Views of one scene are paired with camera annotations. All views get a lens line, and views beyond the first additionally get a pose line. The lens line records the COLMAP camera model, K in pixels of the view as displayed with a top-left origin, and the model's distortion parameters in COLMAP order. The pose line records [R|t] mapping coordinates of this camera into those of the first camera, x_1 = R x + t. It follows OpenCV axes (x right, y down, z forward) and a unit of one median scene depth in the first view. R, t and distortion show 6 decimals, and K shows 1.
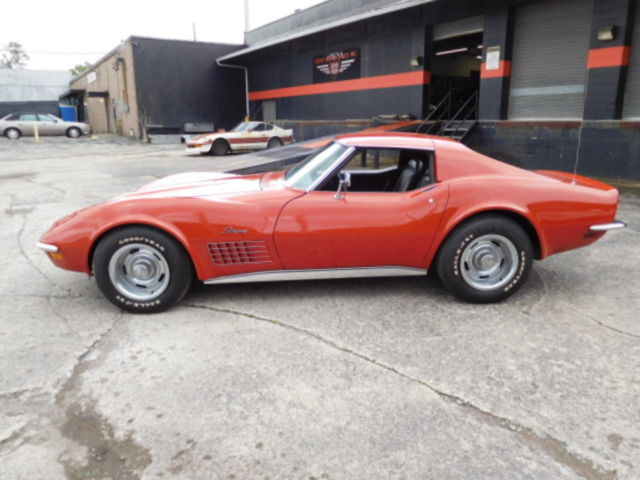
lens RADIAL K [[475.3, 0, 317.7], [0, 475.3, 240.8], [0, 0, 1]] dist [-0.013671, 0.000582]
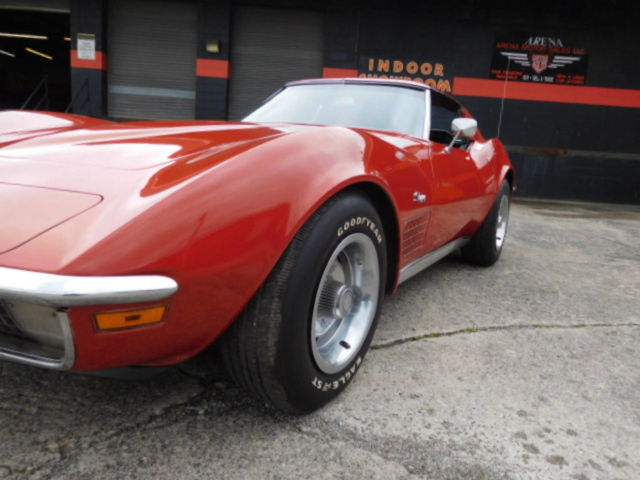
lens RADIAL K [[475.3, 0, 321.4], [0, 475.3, 241.4], [0, 0, 1]] dist [-0.013671, 0.000582]
pose [[0.530981, -0.105071, 0.840844, -0.175519], [0.133686, 0.990243, 0.039319, -0.001659], [-0.836772, 0.091531, 0.539847, 0.187712]]
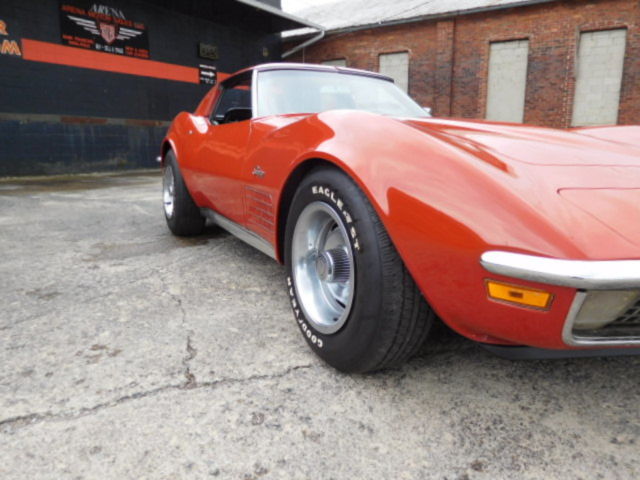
lens RADIAL K [[475.3, 0, 323.5], [0, 475.3, 238.0], [0, 0, 1]] dist [-0.013671, 0.000582]
pose [[-0.446252, -0.167978, 0.879001, -0.187433], [0.217882, 0.932276, 0.288773, -0.053855], [-0.867979, 0.320384, -0.379431, 0.395248]]
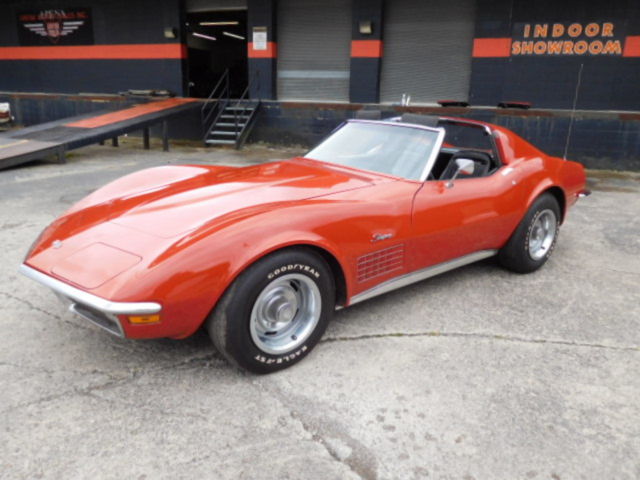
lens RADIAL K [[475.3, 0, 321.6], [0, 475.3, 240.4], [0, 0, 1]] dist [-0.013671, 0.000582]
pose [[0.802499, -0.137570, 0.580577, -0.173185], [0.112095, 0.990491, 0.079759, -0.021788], [-0.586029, 0.001073, 0.810289, 0.095690]]
